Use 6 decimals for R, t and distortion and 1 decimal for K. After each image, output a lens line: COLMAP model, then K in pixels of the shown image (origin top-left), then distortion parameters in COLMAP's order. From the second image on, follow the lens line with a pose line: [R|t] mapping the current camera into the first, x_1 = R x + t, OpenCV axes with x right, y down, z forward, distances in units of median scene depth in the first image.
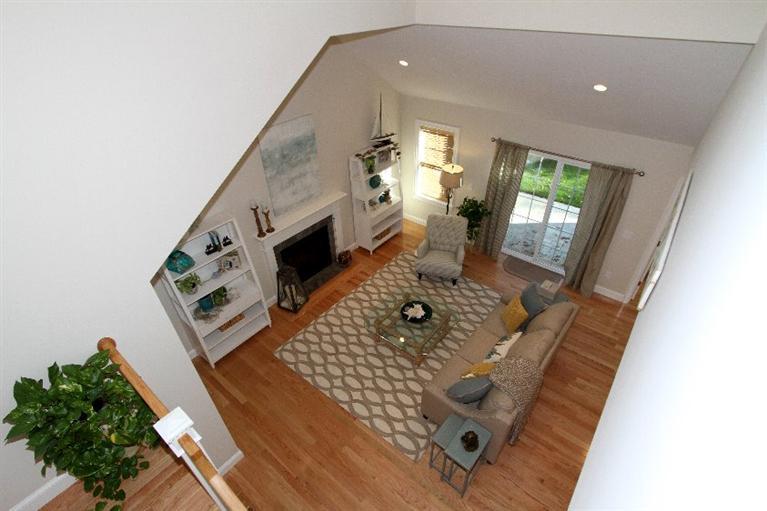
lens RADIAL K [[382.8, 0, 391.6], [0, 382.8, 260.3], [0, 0, 1]] dist [-0.022345, 0.002400]
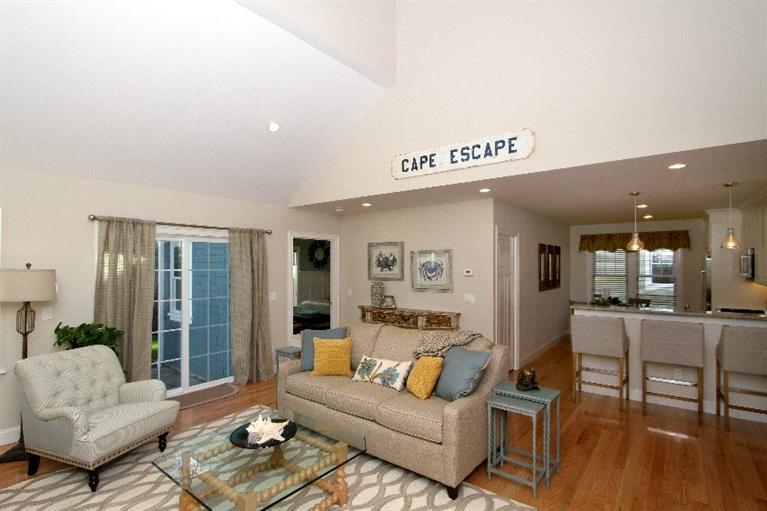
lens RADIAL K [[382.8, 0, 378.5], [0, 382.8, 258.3], [0, 0, 1]] dist [-0.022345, 0.002400]
pose [[0.014666, 0.029718, 0.999451, -0.414489], [0.595184, 0.802927, -0.032608, 0.063189], [-0.803455, 0.595336, -0.005912, 0.697754]]
